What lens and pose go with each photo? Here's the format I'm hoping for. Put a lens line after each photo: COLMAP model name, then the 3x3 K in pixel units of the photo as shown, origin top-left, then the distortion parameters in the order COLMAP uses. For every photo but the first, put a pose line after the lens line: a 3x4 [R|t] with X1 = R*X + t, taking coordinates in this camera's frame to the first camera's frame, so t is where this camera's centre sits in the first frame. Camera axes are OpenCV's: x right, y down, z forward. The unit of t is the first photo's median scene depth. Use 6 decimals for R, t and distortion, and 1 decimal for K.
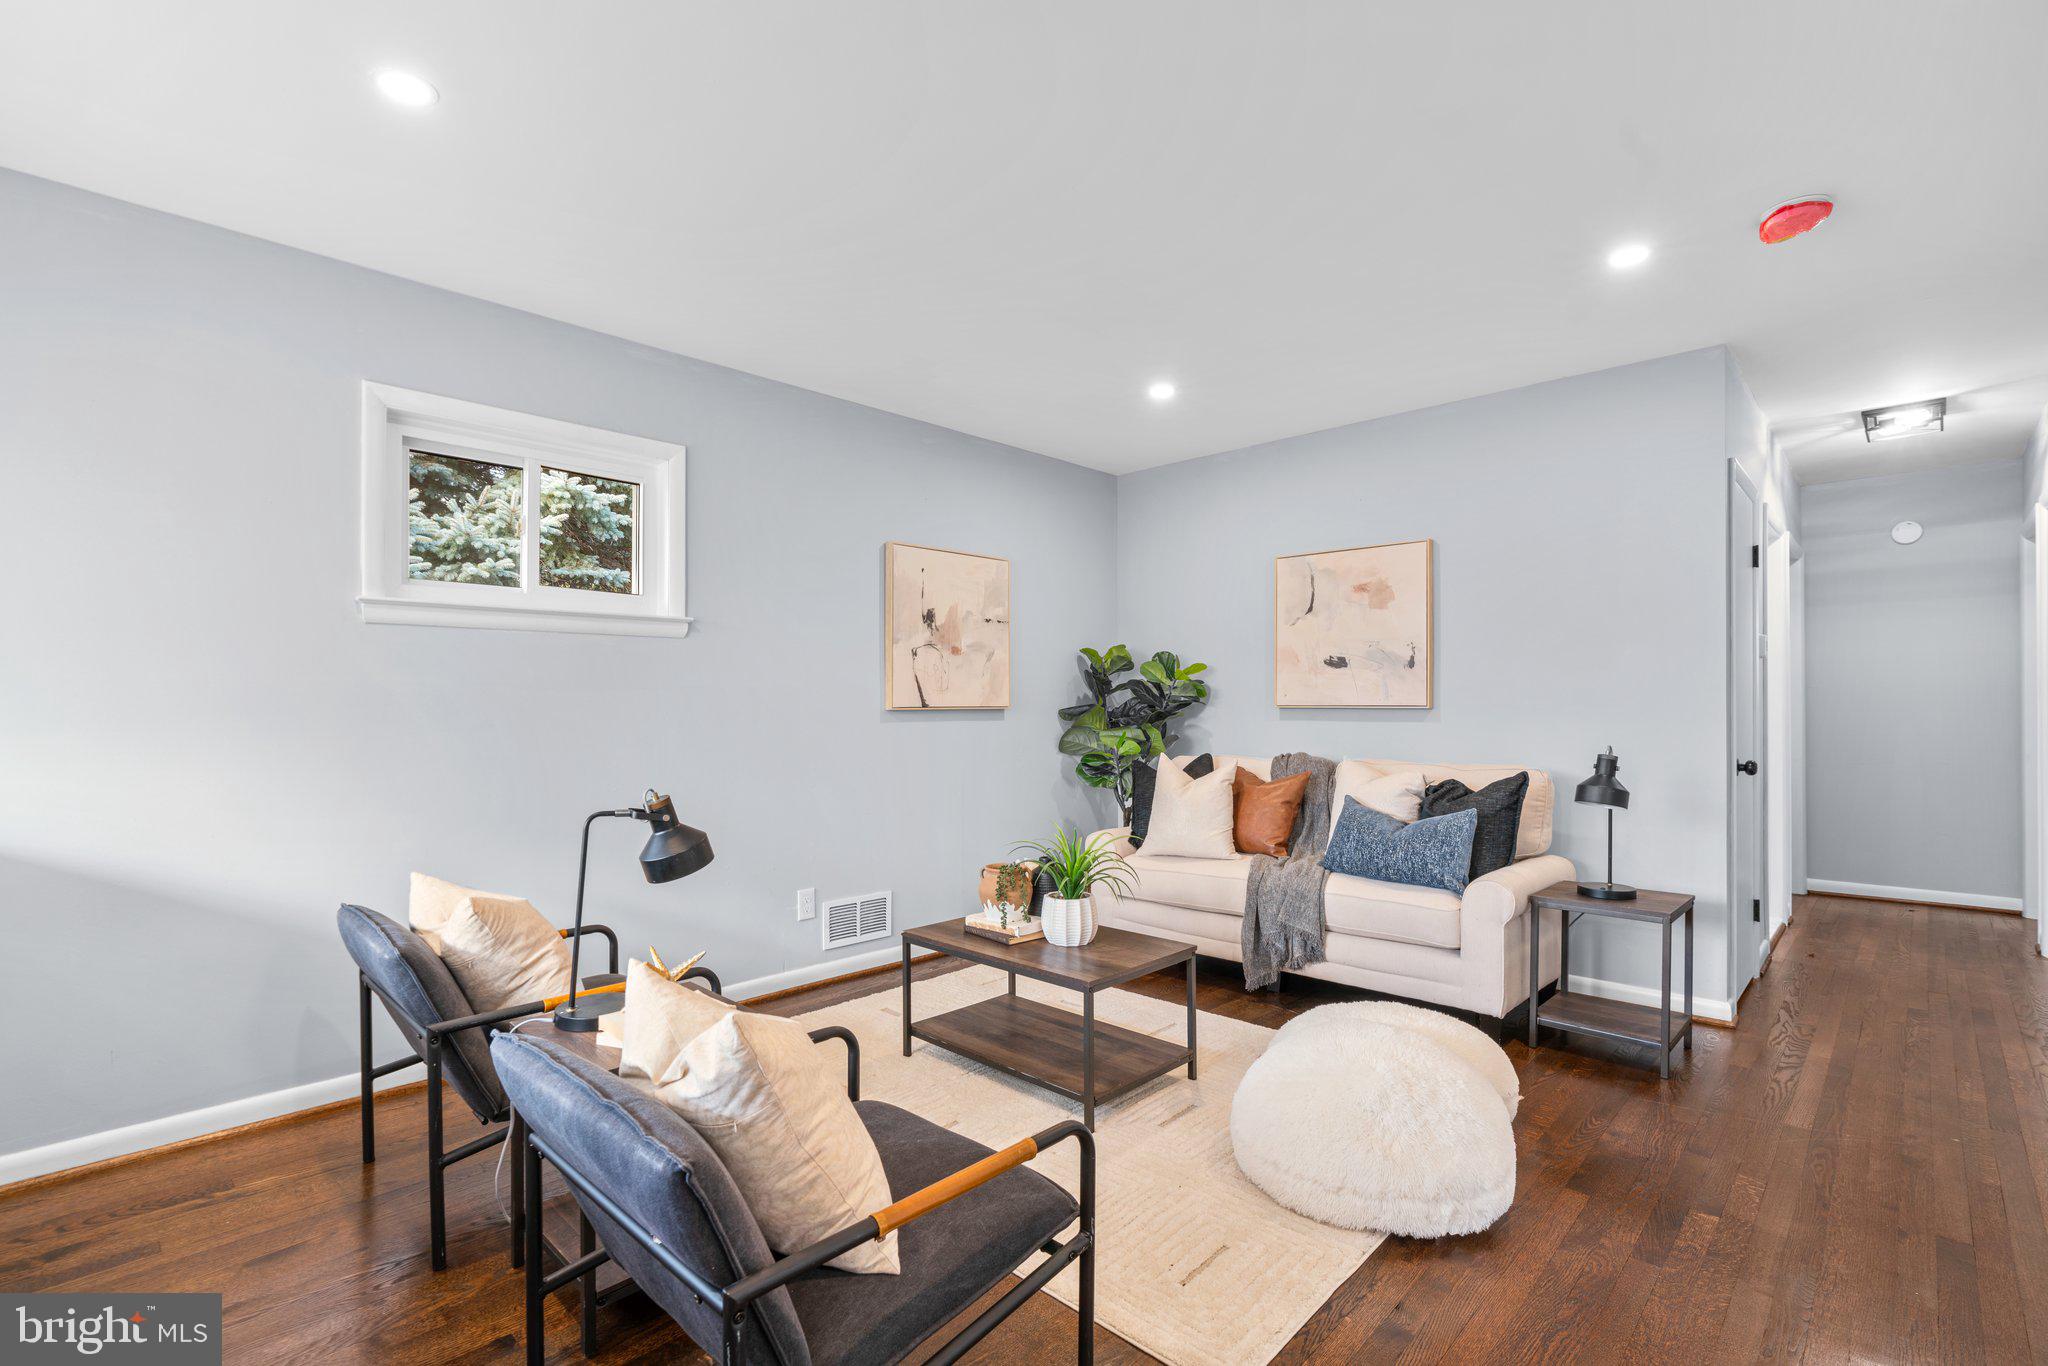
lens RADIAL K [[934.3, 0, 1026.1], [0, 934.3, 693.9], [0, 0, 1]] dist [-0.003536, 0.000320]
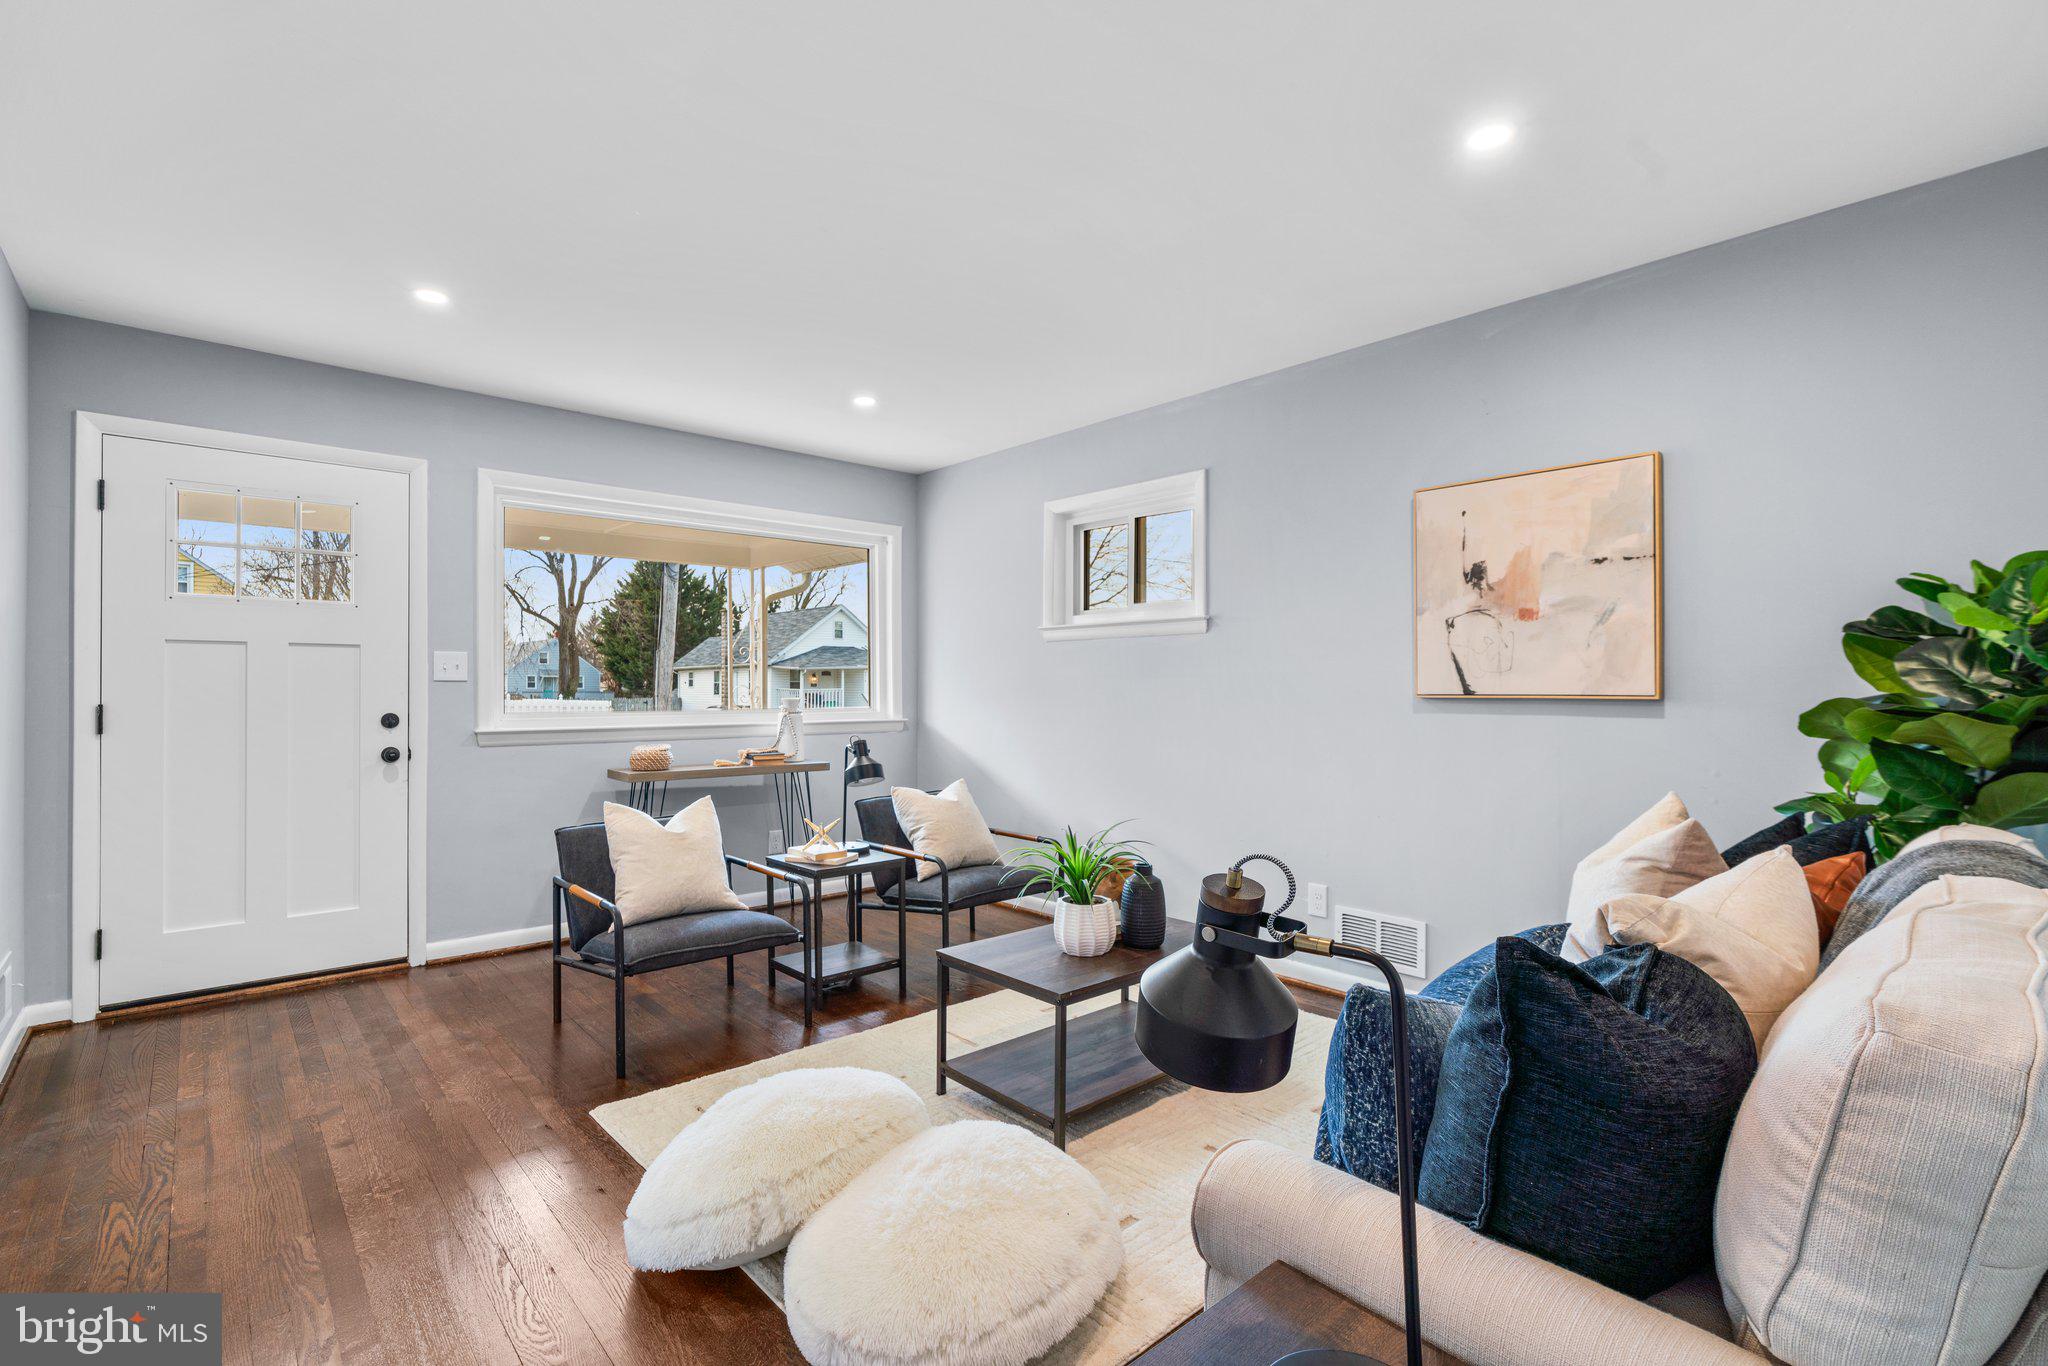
lens RADIAL K [[934.3, 0, 1026.5], [0, 934.3, 684.7], [0, 0, 1]] dist [-0.003536, 0.000320]
pose [[-0.061287, -0.005216, -0.998107, 0.665511], [0.006312, 0.999964, -0.005613, 0.008178], [0.998100, -0.006644, -0.061252, 0.692759]]
